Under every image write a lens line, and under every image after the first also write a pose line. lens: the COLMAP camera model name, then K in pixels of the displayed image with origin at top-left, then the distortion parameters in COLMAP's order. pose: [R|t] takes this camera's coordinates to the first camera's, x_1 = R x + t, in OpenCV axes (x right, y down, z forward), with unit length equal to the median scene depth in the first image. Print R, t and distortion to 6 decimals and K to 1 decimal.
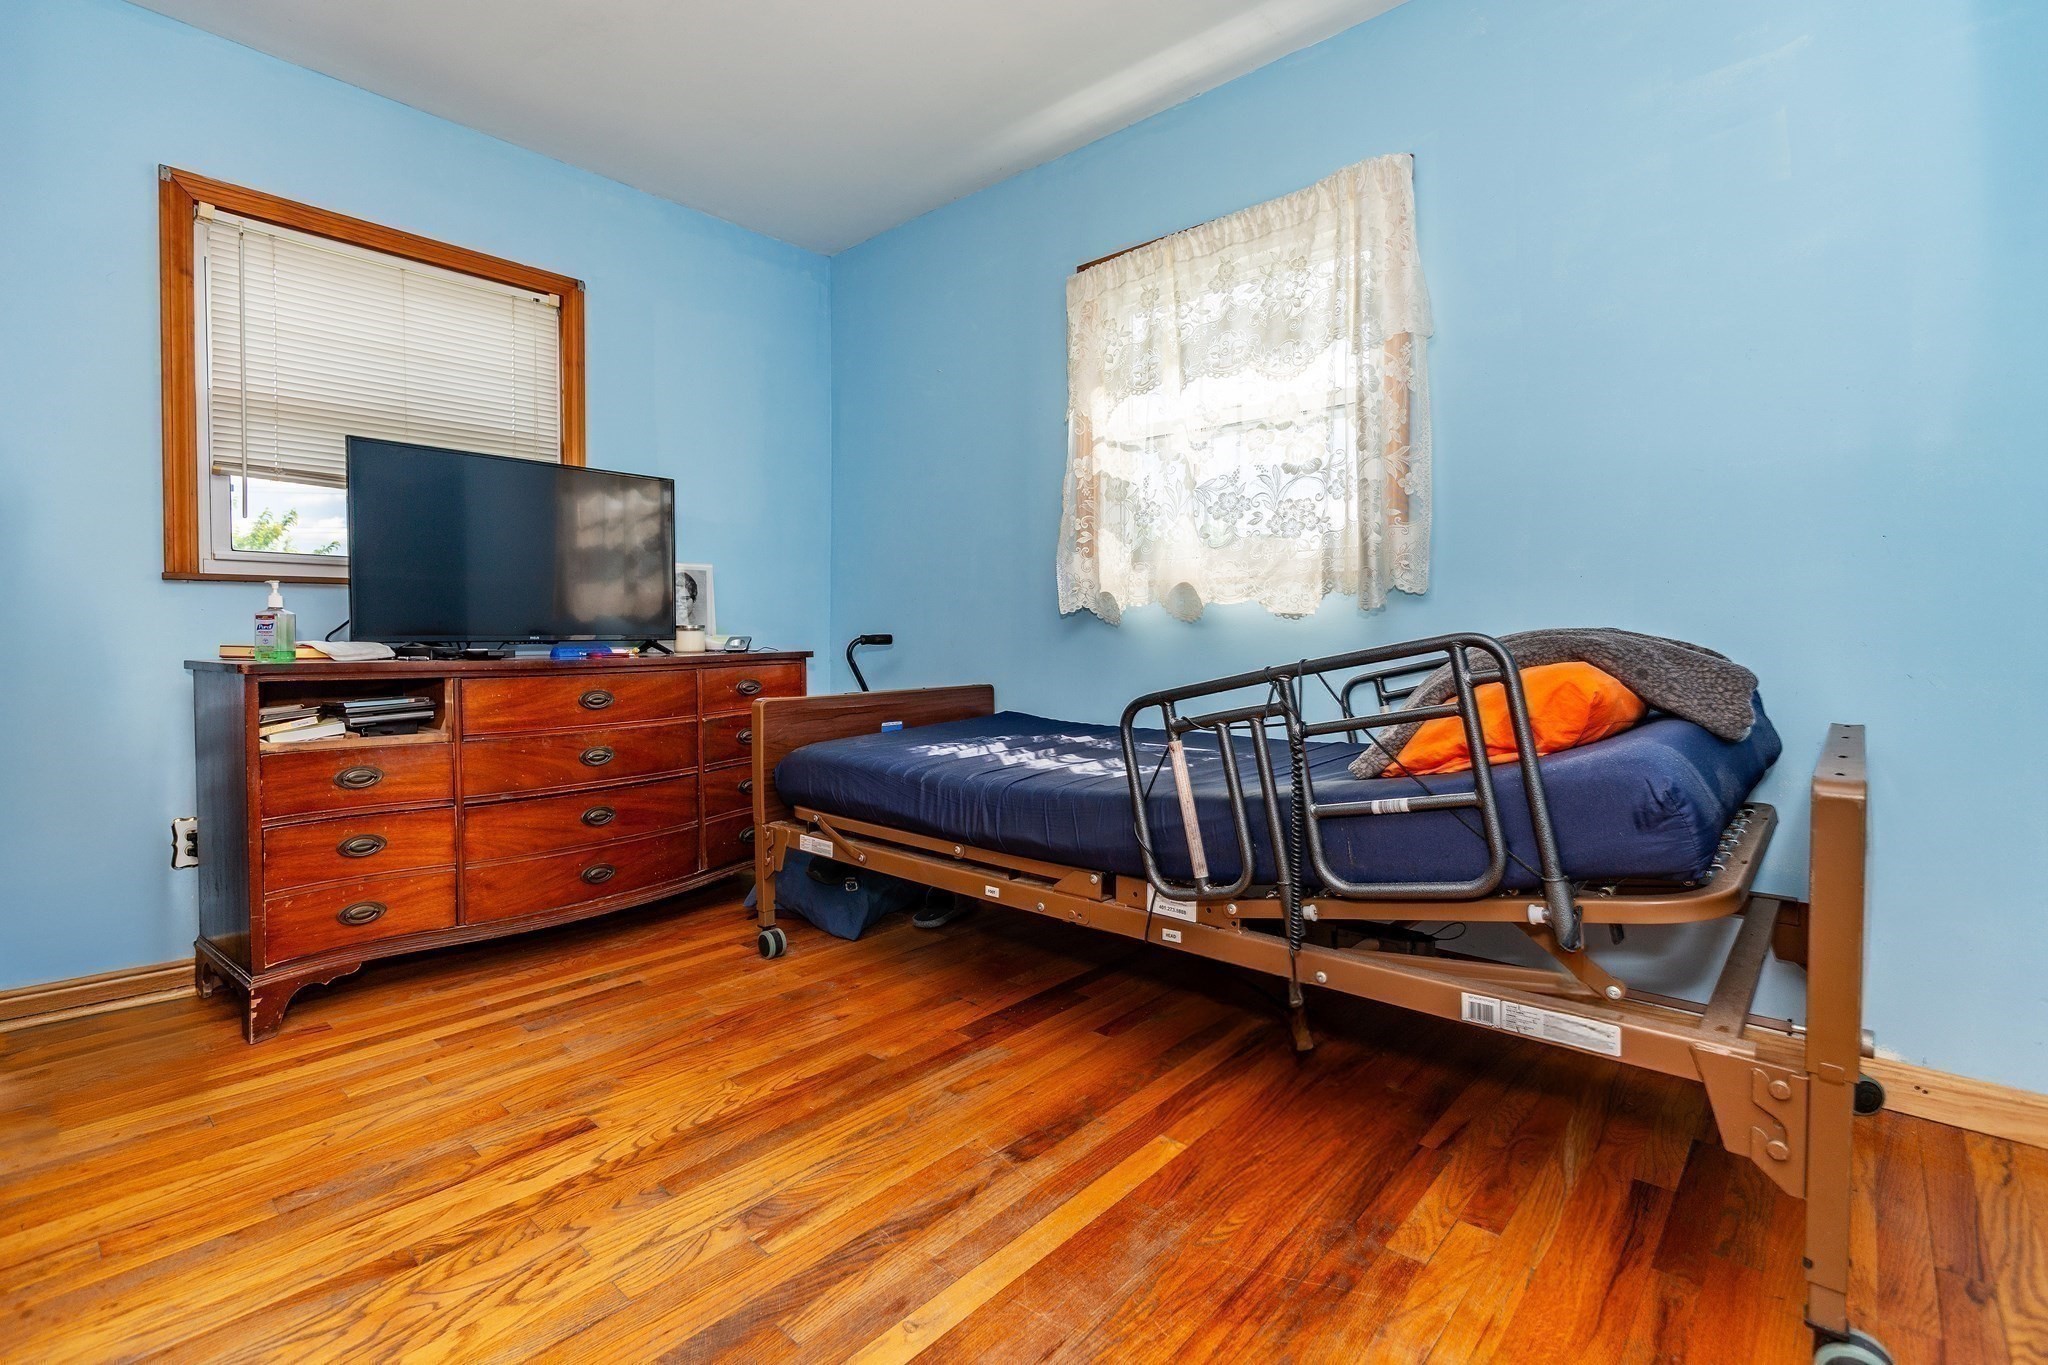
lens RADIAL K [[923.5, 0, 1022.4], [0, 923.5, 630.8], [0, 0, 1]] dist [0.000000, 0.000084]
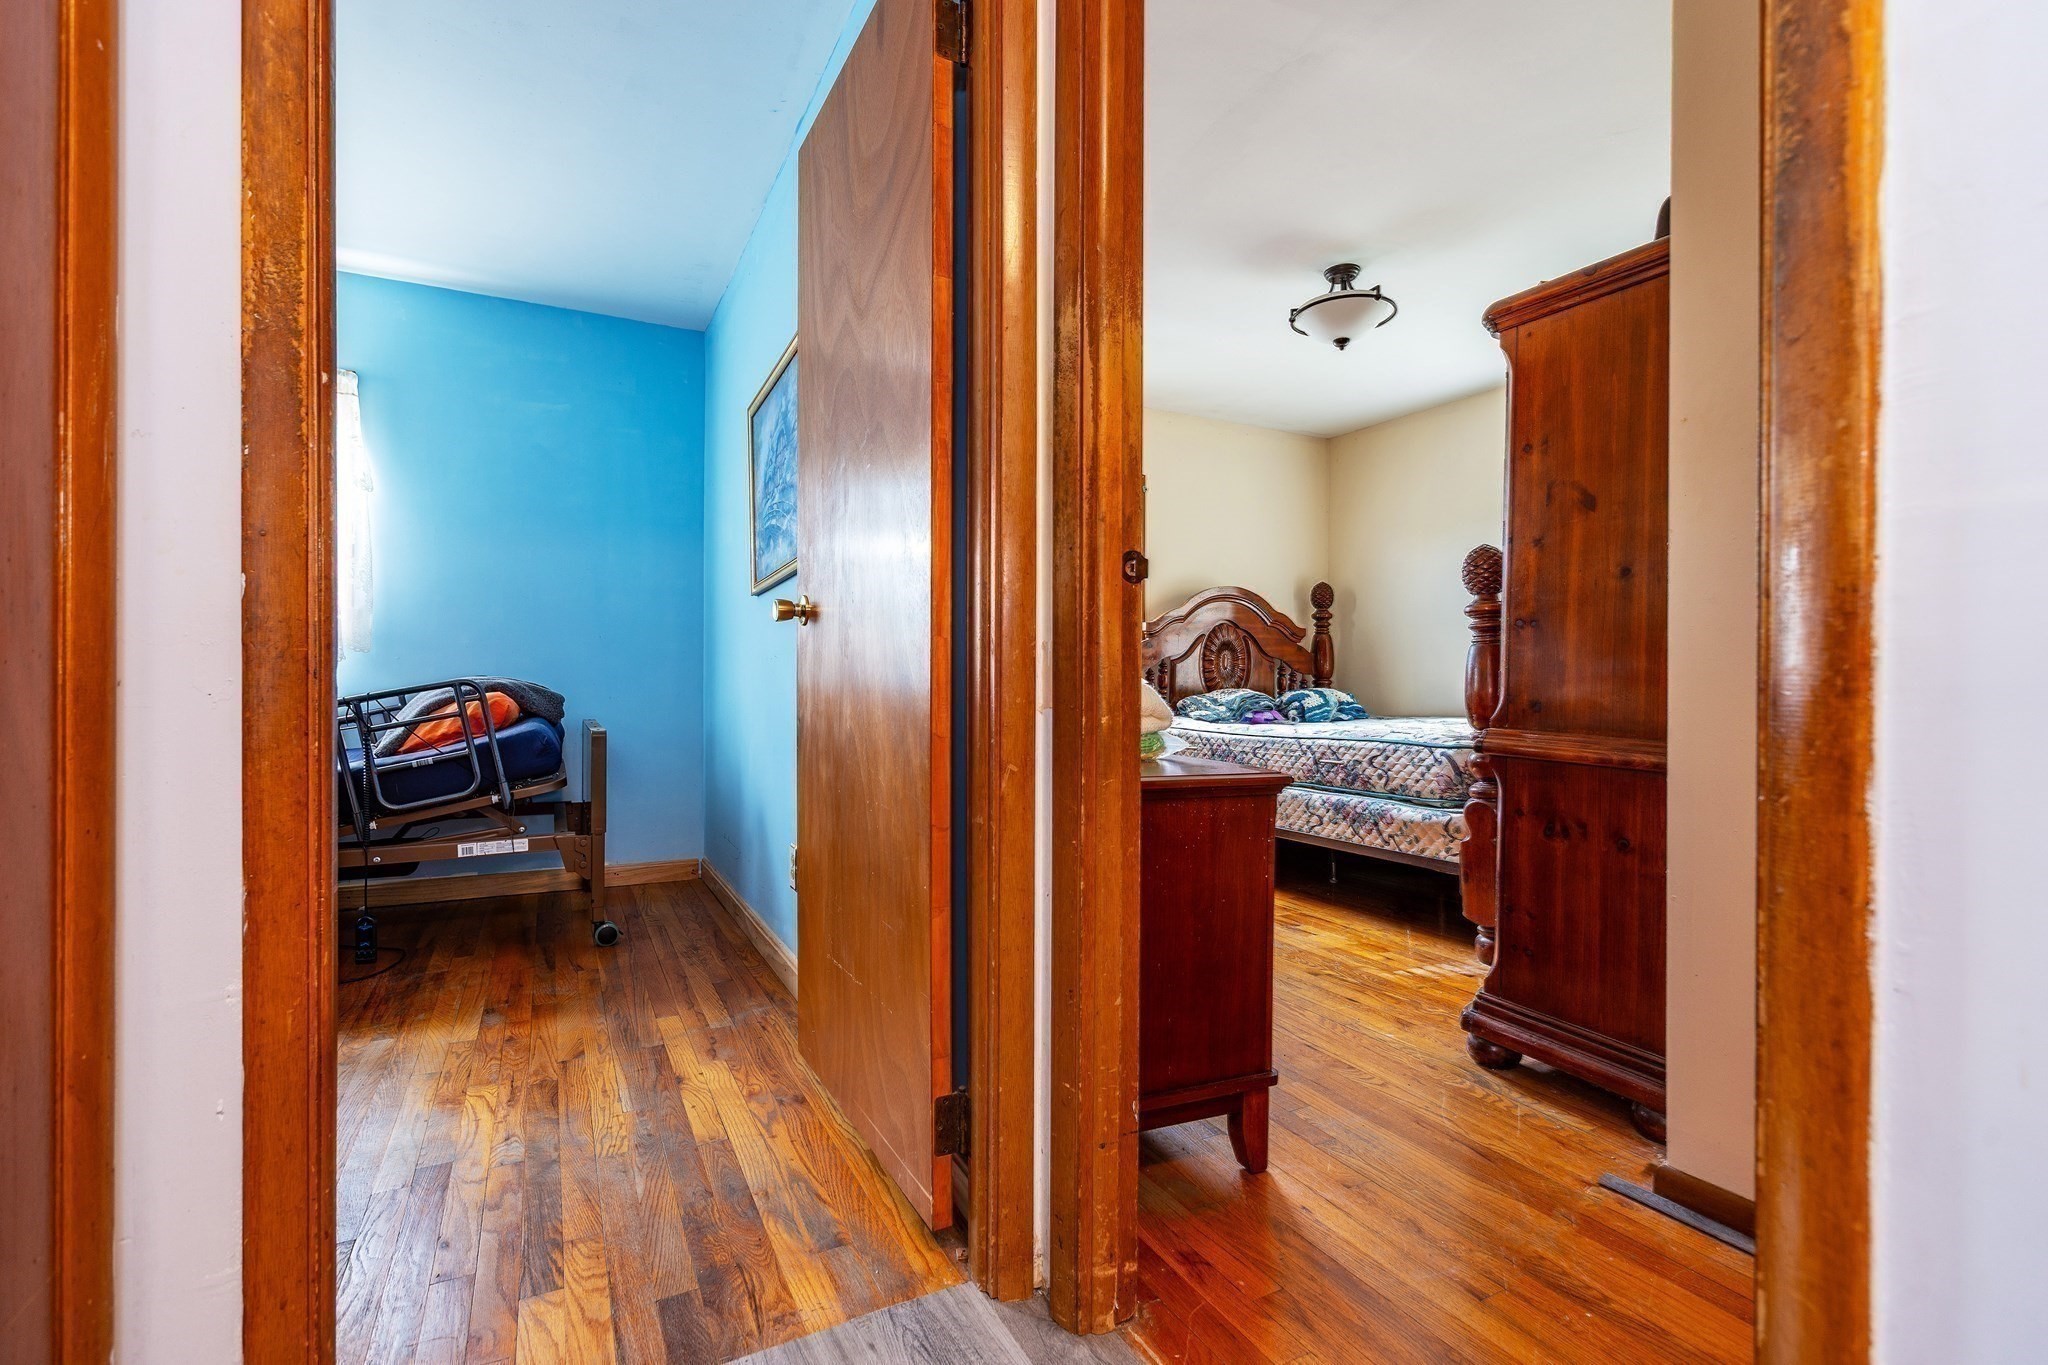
lens RADIAL K [[929.7, 0, 1015.6], [0, 929.7, 688.0], [0, 0, 1]] dist [-0.002605, 0.000289]
pose [[0.356751, -0.005627, 0.934182, -1.099849], [0.004351, 0.999981, 0.004361, 0.021733], [-0.934189, 0.002509, 0.356769, -1.004270]]
